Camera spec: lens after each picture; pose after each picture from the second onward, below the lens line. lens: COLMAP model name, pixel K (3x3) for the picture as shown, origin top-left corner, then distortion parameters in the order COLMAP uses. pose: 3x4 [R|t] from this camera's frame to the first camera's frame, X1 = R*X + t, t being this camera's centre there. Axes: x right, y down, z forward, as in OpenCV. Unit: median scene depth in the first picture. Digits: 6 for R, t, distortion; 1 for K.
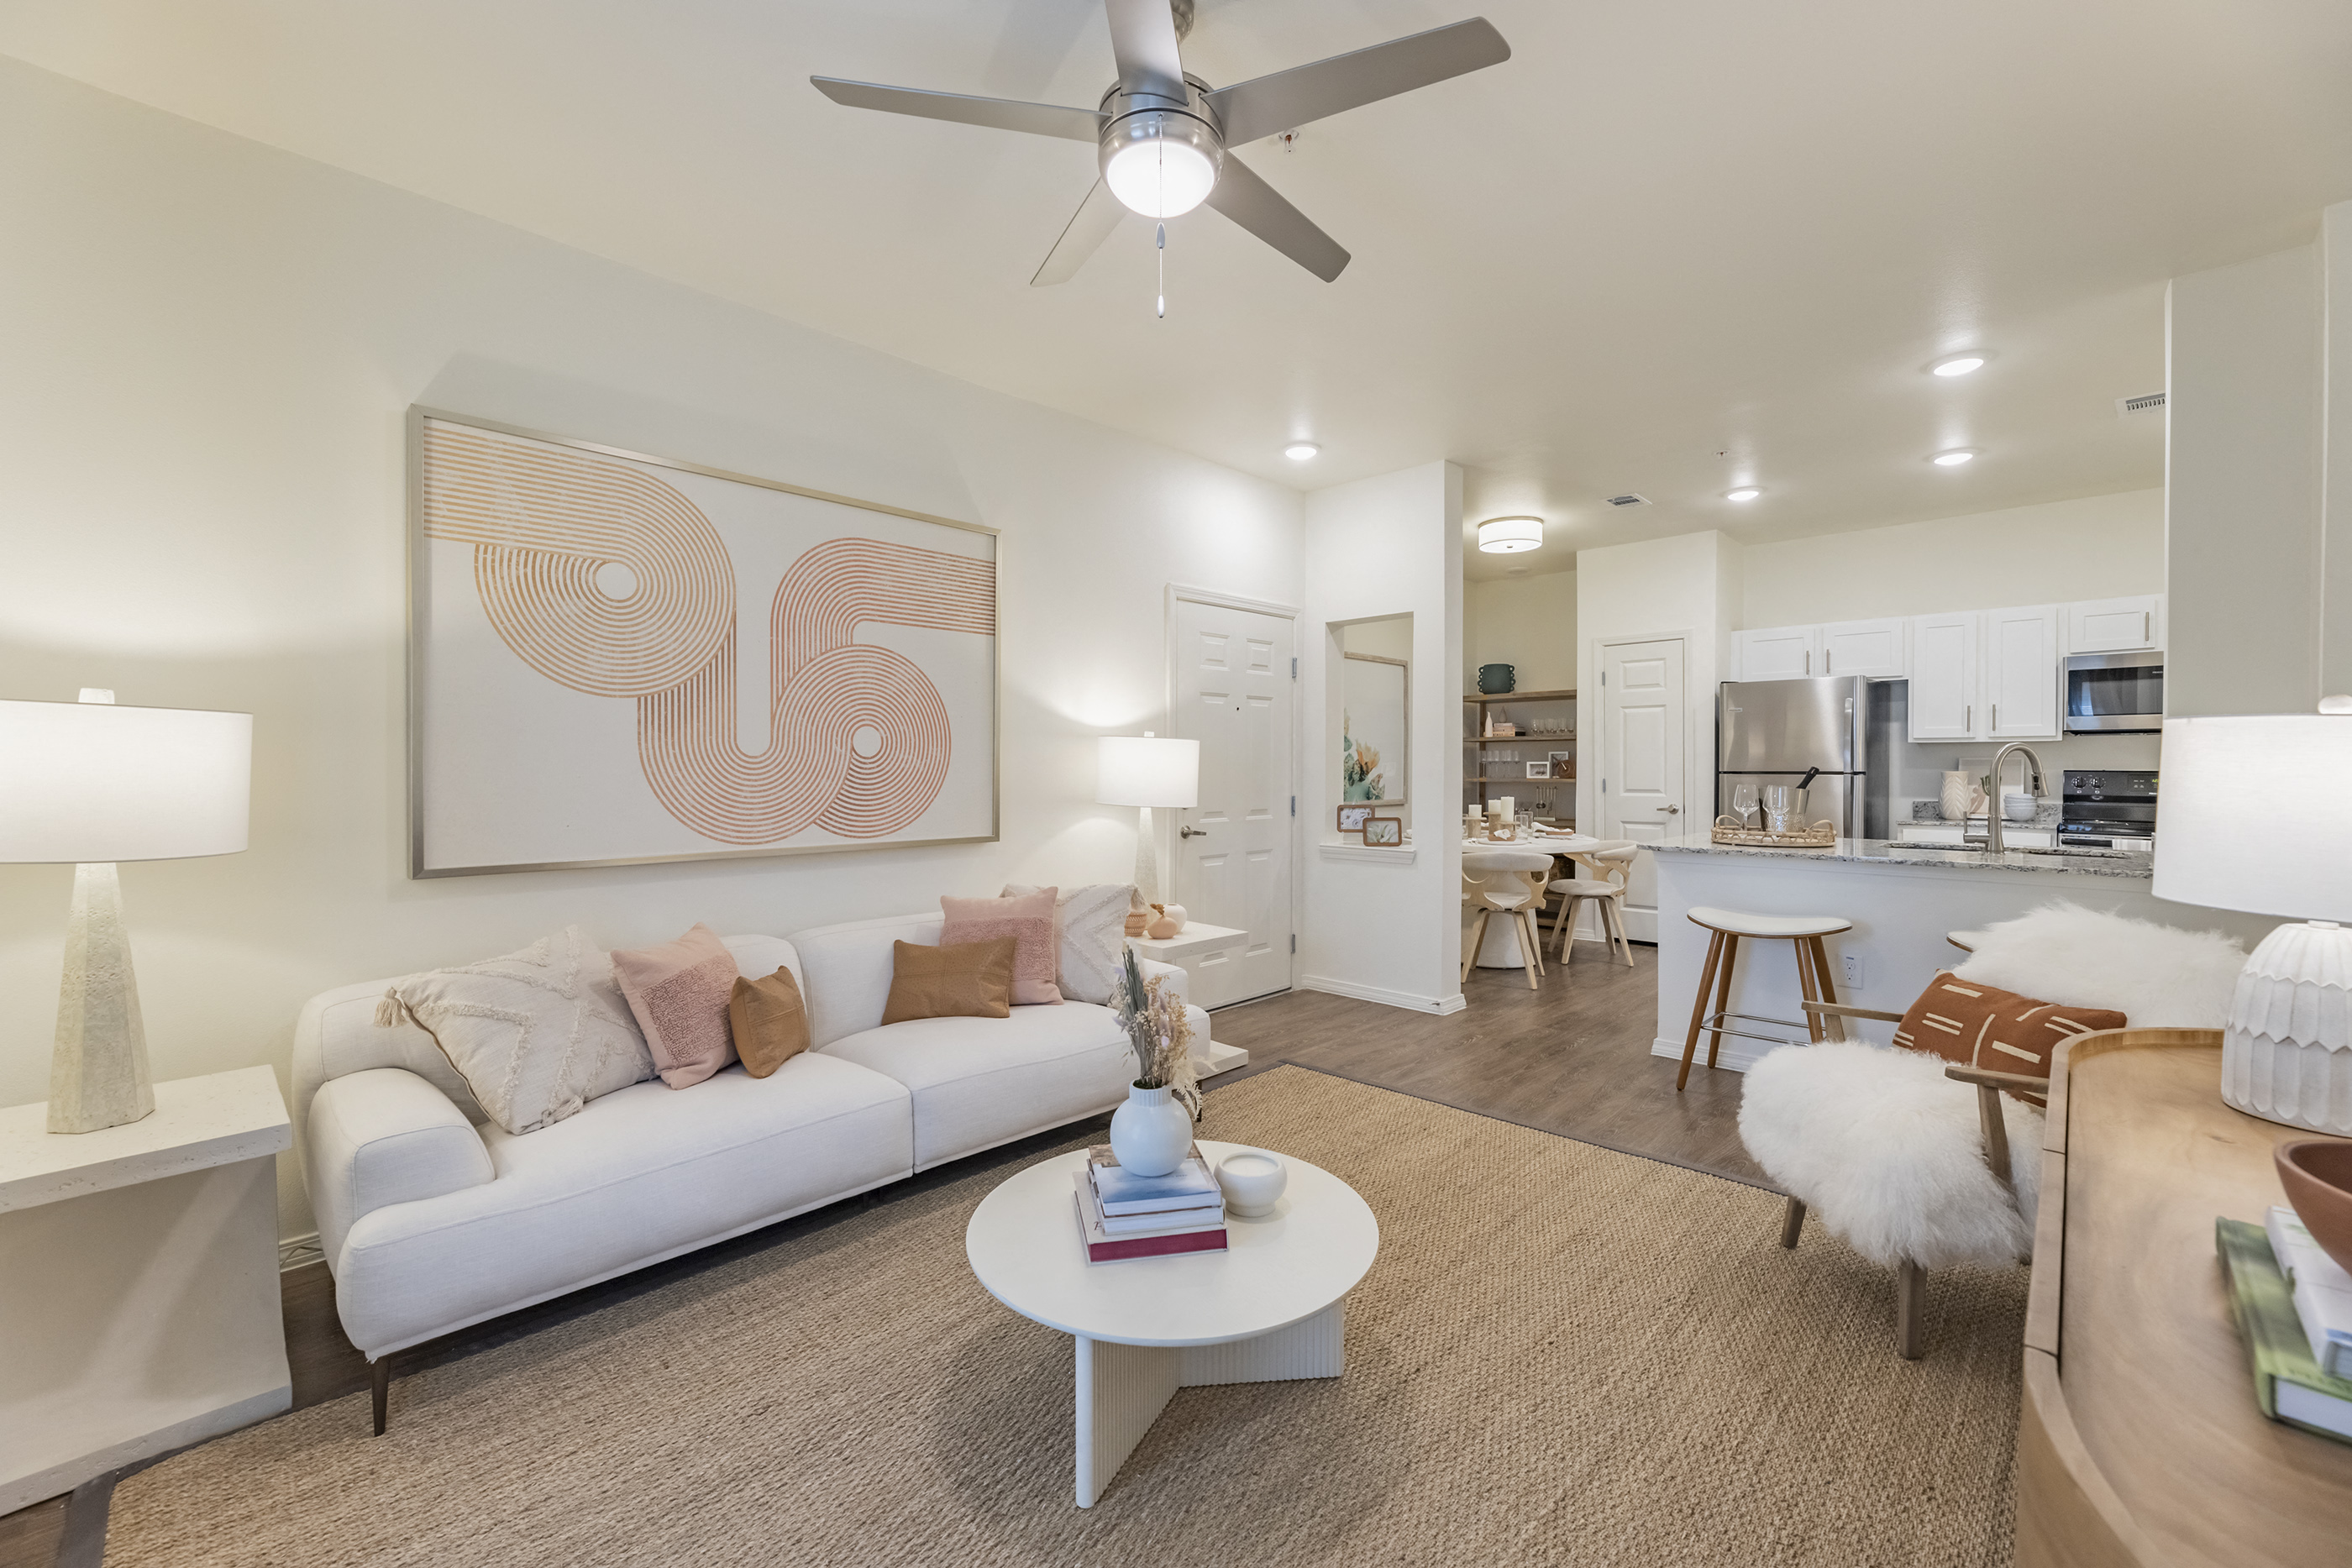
lens RADIAL K [[967.5, 0, 1176.1], [0, 967.5, 769.6], [0, 0, 1]] dist [-0.000523, 0.000003]
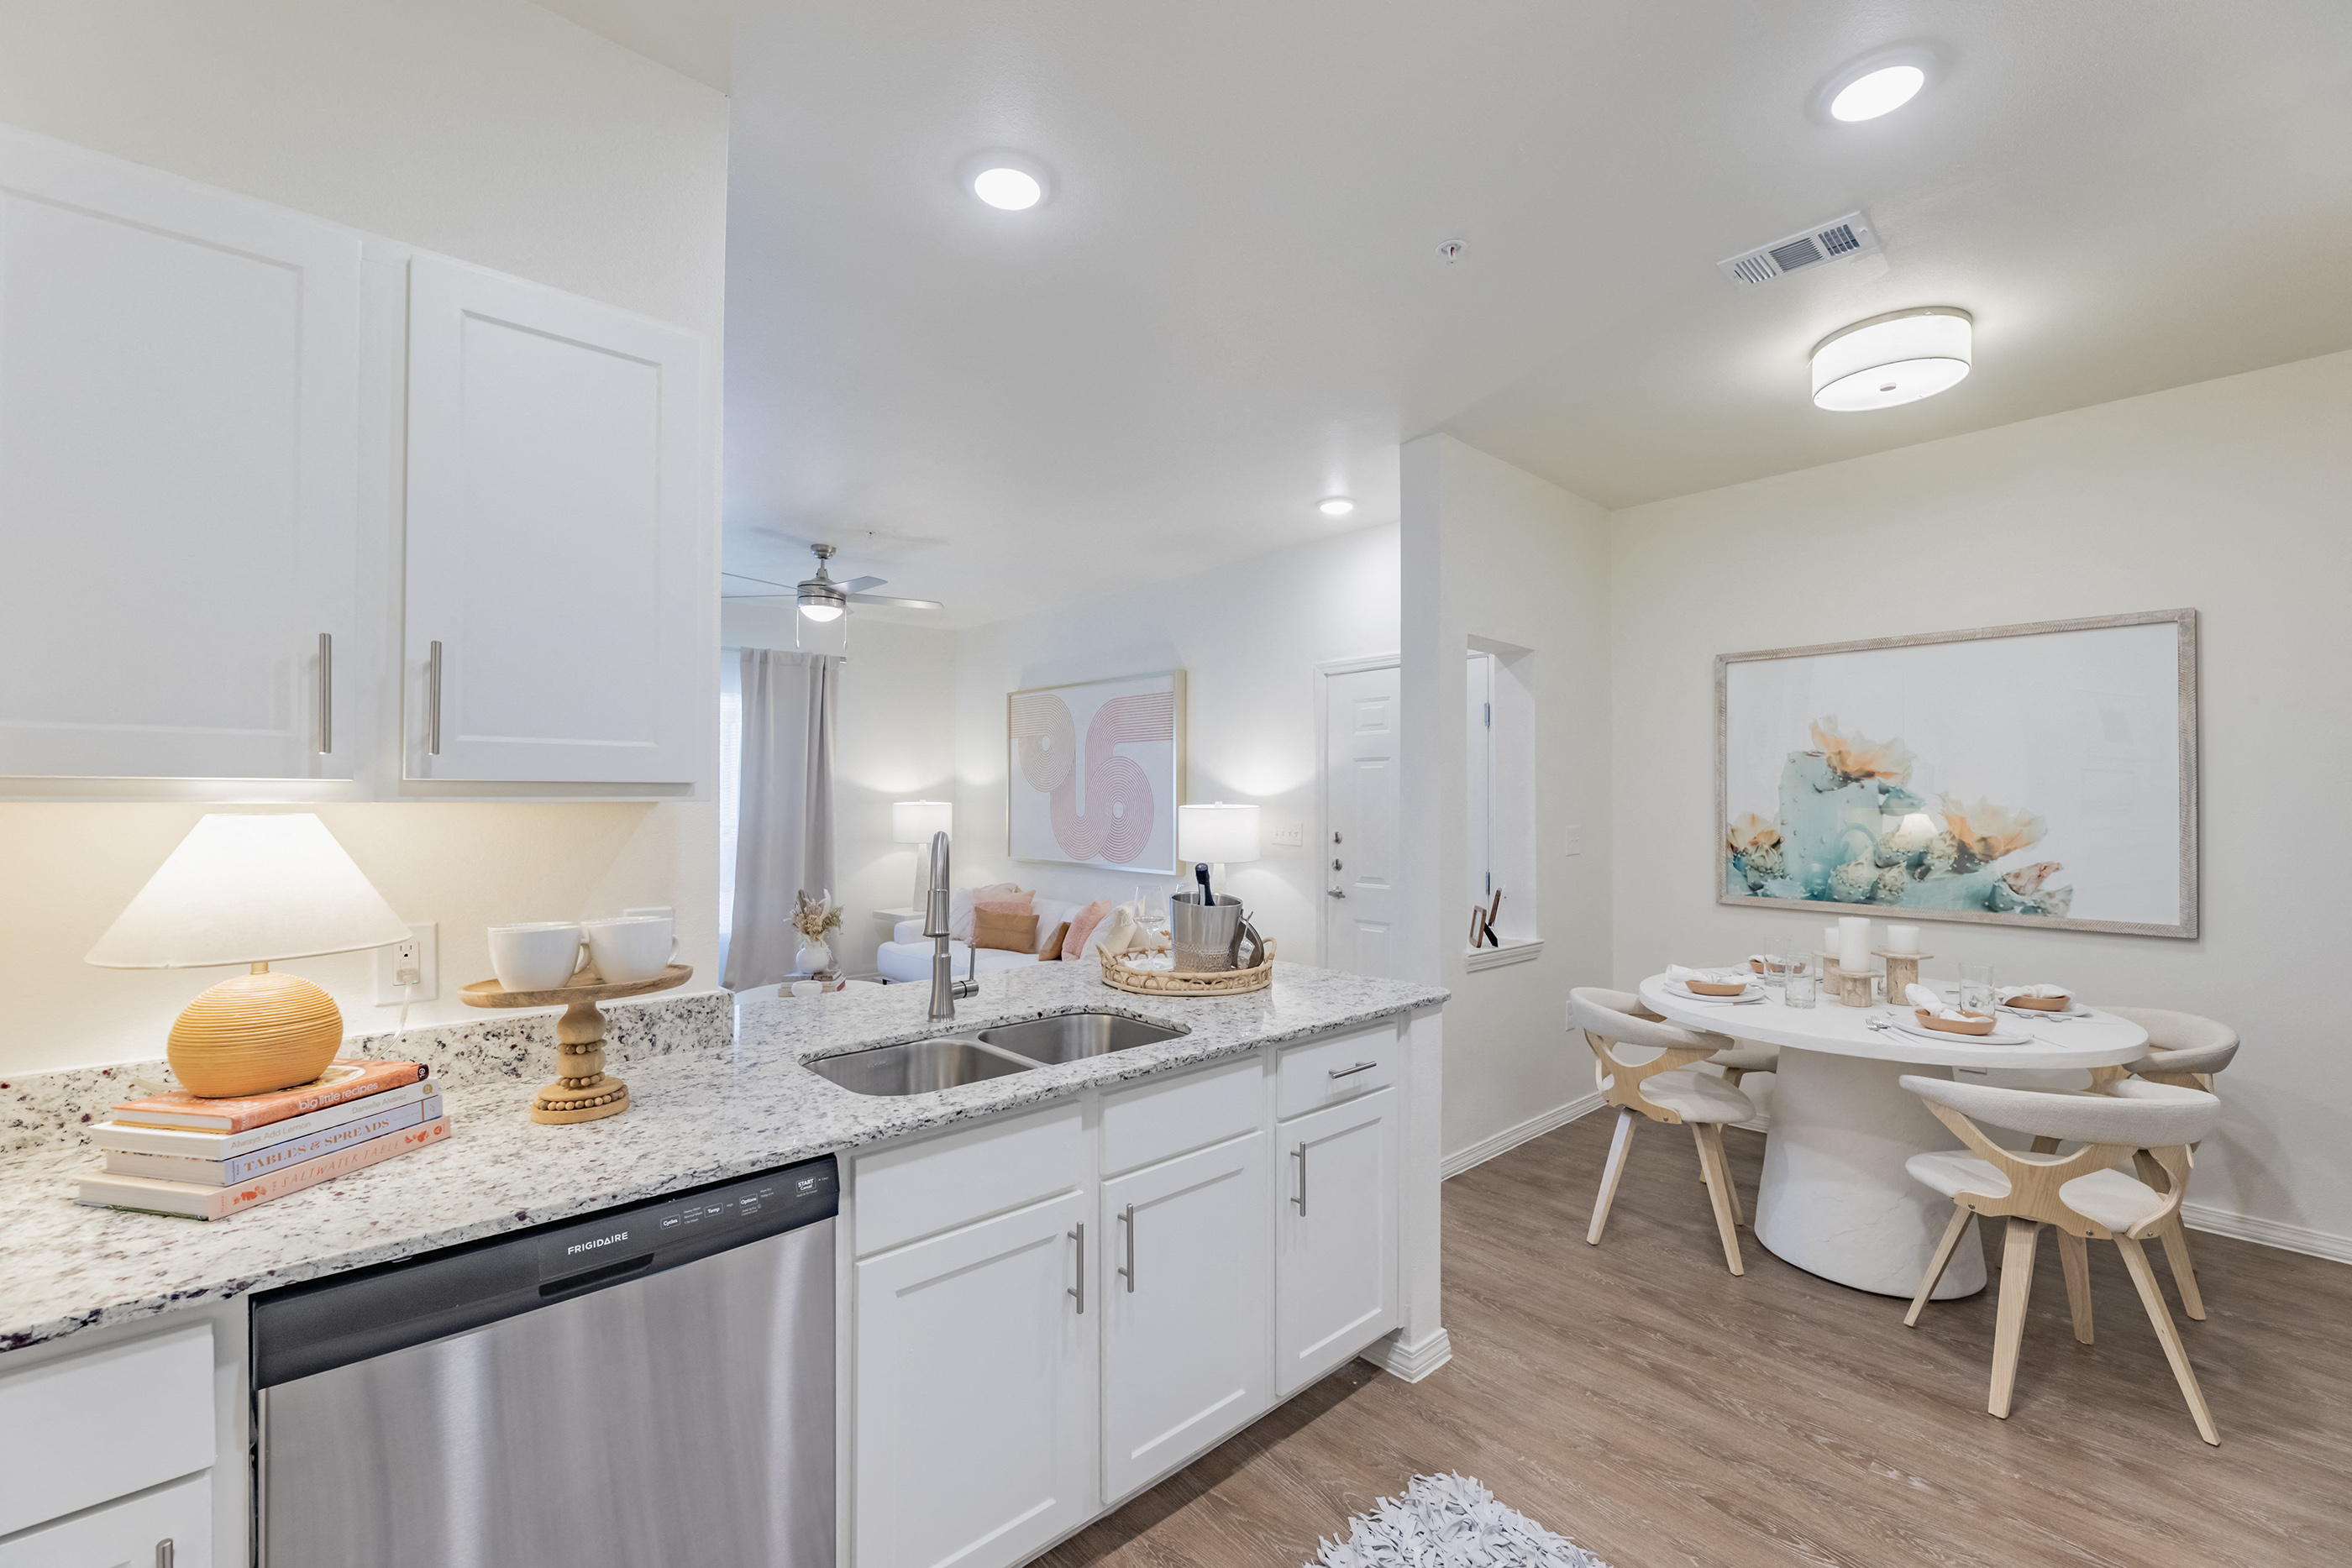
lens RADIAL K [[967.5, 0, 1175.6], [0, 967.5, 798.8], [0, 0, 1]] dist [-0.000523, 0.000003]
pose [[-0.062834, -0.011873, -0.997953, 1.047121], [-0.015338, 0.999823, -0.010930, -0.022522], [0.997906, 0.014620, -0.063005, 0.872119]]
